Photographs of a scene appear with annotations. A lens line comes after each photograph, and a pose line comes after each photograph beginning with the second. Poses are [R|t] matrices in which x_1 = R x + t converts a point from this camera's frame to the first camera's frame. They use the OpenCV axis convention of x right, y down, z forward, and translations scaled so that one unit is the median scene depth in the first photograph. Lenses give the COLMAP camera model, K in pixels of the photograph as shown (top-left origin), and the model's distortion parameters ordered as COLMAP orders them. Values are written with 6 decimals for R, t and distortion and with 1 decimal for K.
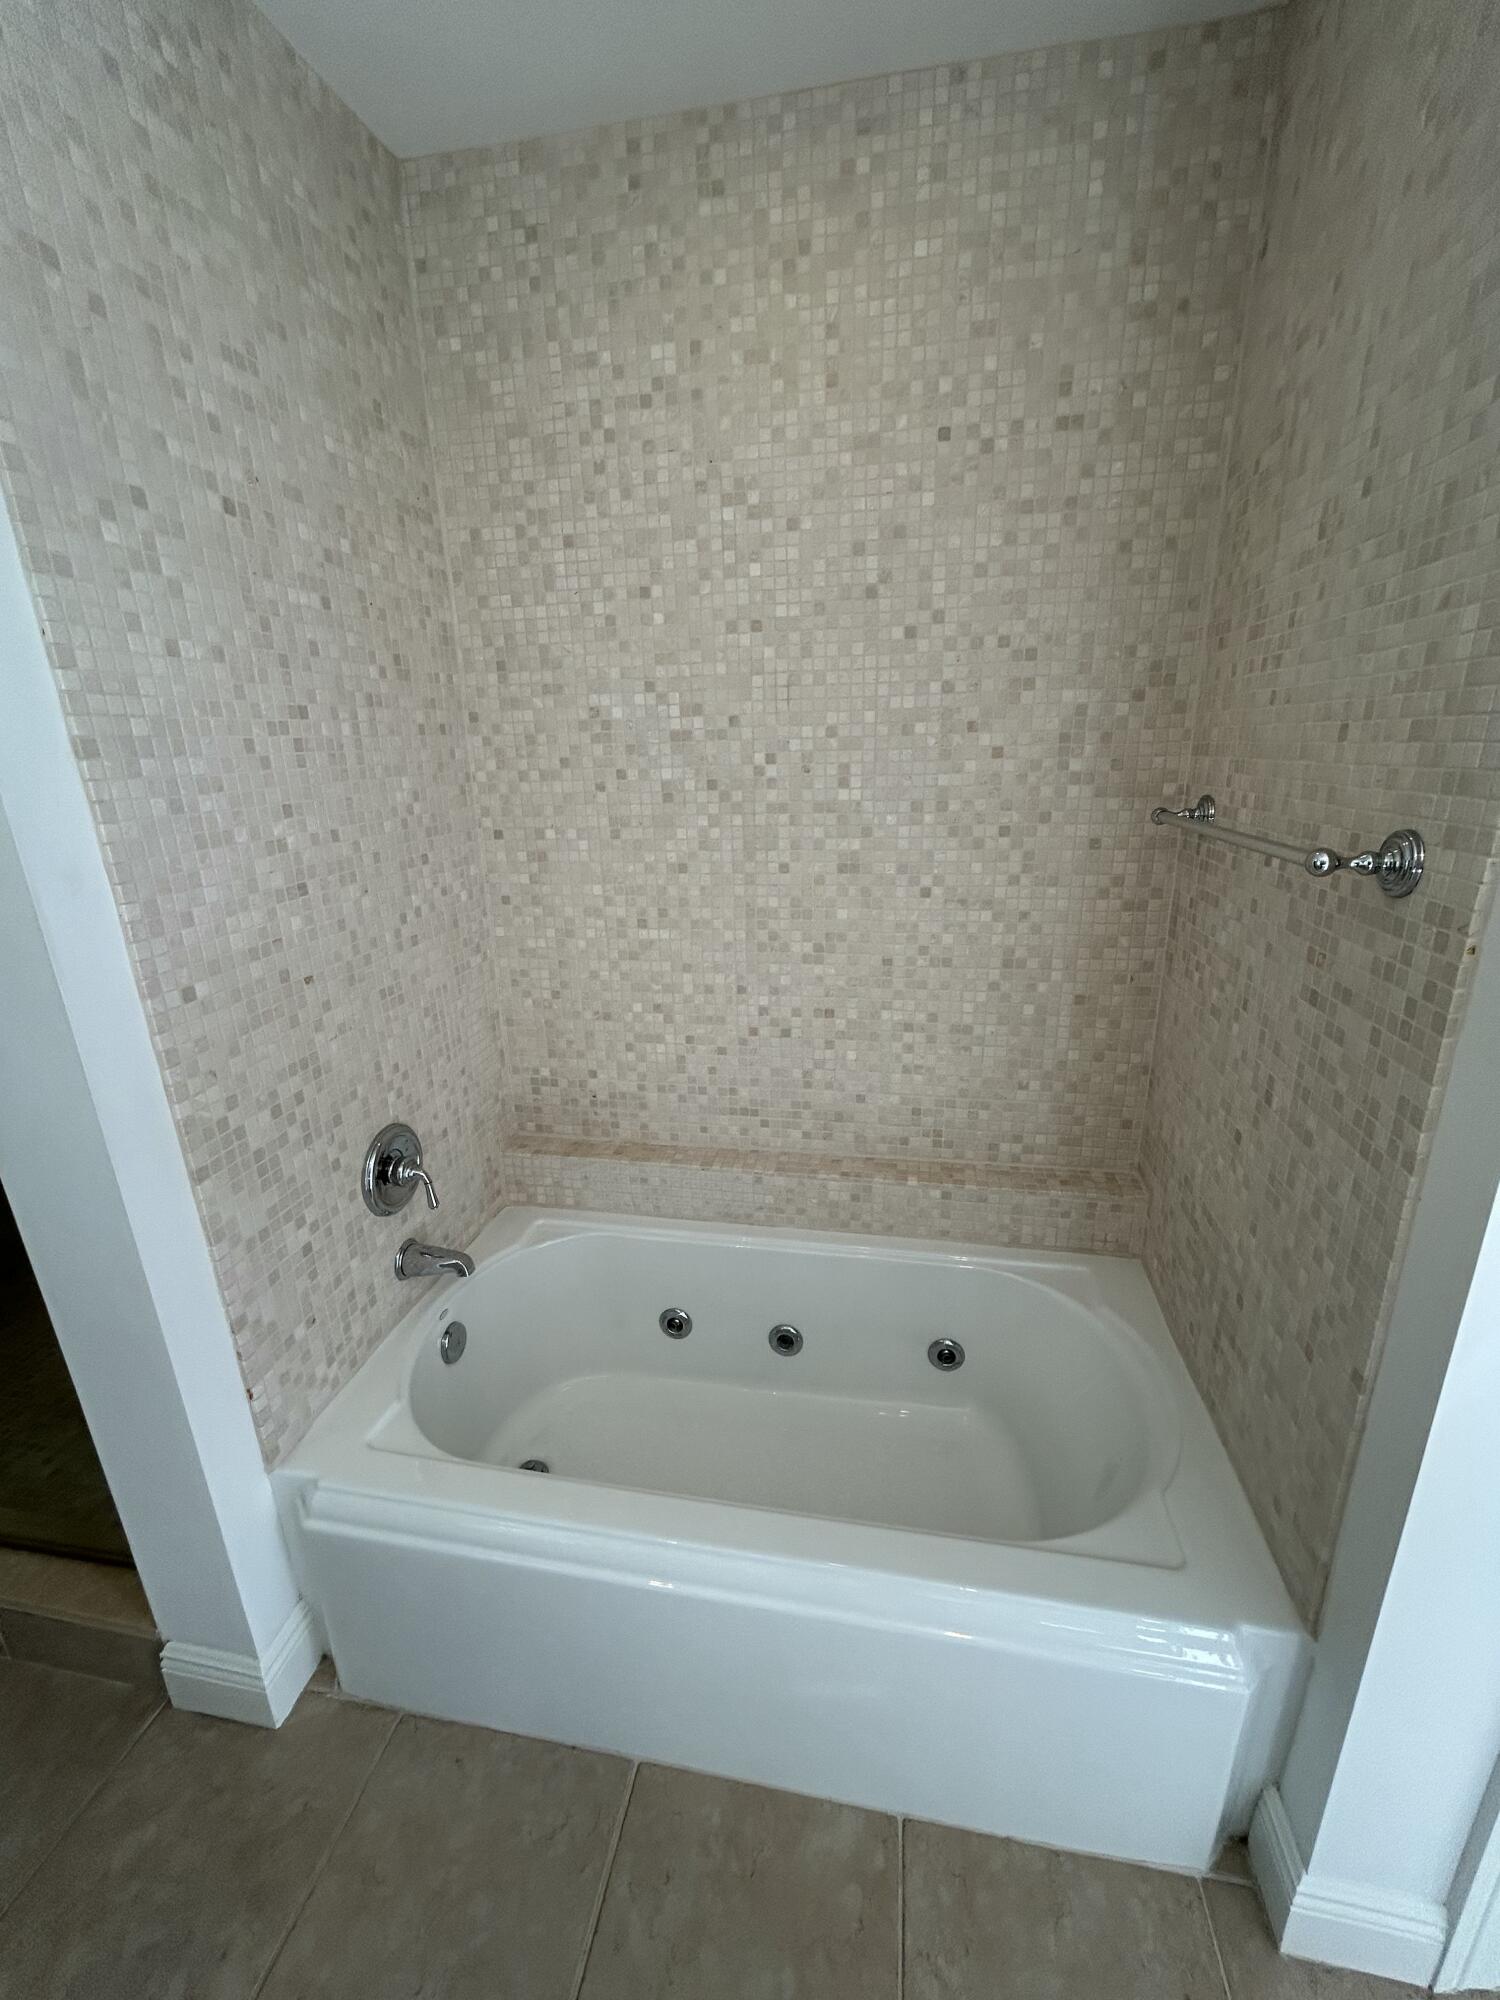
lens RADIAL K [[805.3, 0, 756.5], [0, 805.3, 999.7], [0, 0, 1]] dist [0.000558, -0.000799]
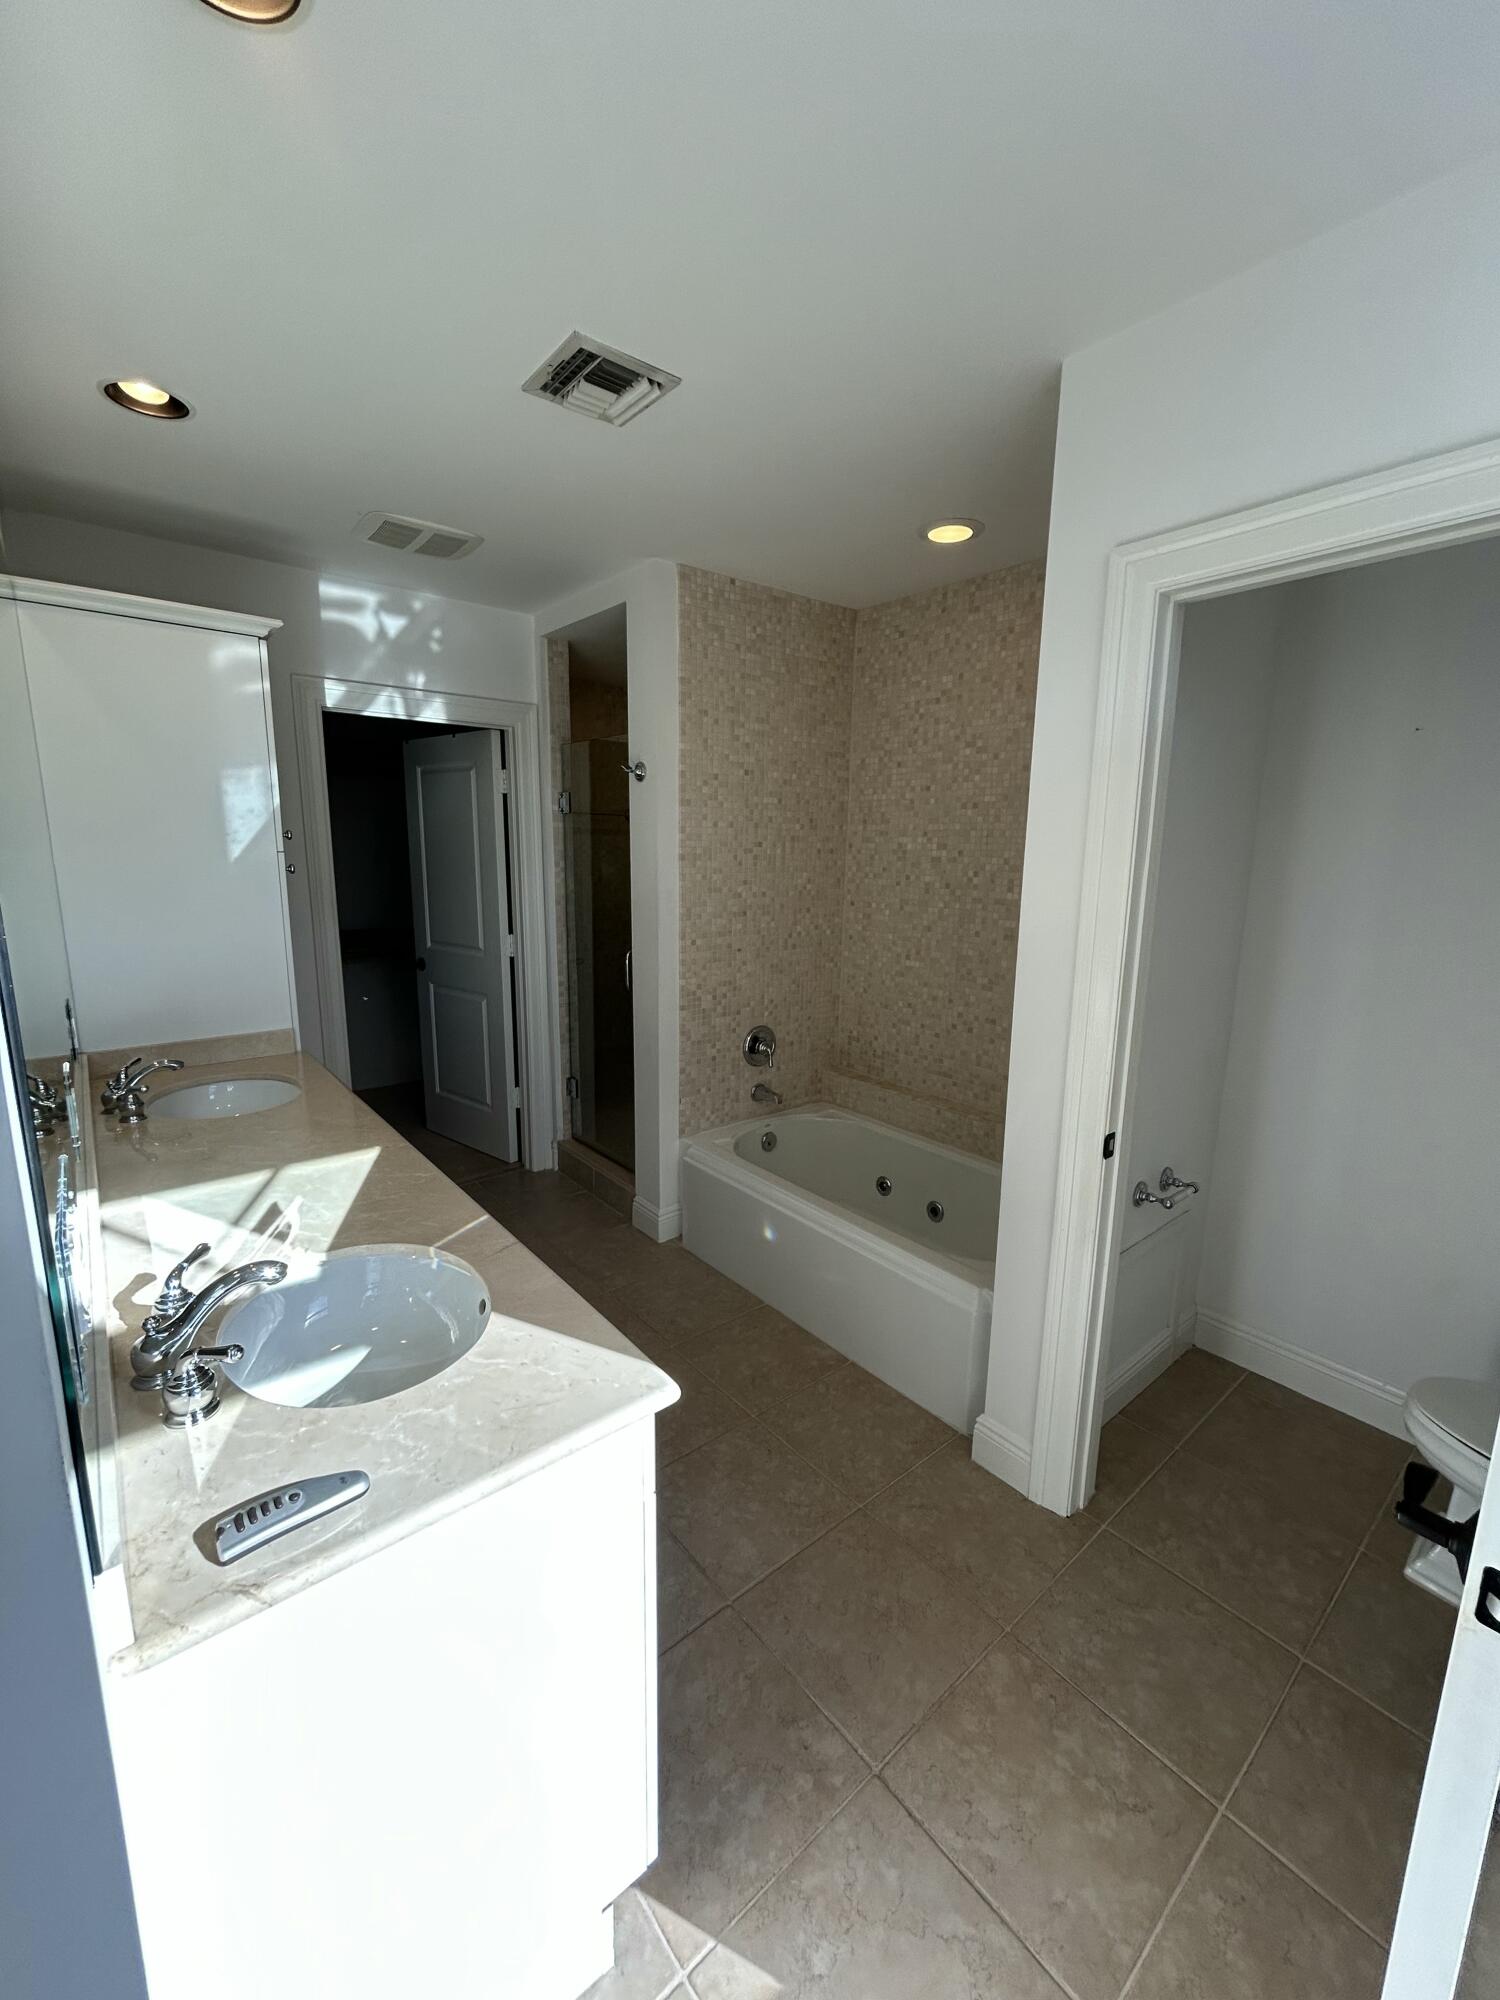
lens RADIAL K [[805.3, 0, 760.6], [0, 805.3, 999.4], [0, 0, 1]] dist [0.000558, -0.000799]
pose [[0.773938, 0.155161, -0.613959, 0.904928], [-0.225839, 0.973396, -0.038688, 0.178558], [0.591623, 0.168598, 0.788389, -0.766406]]
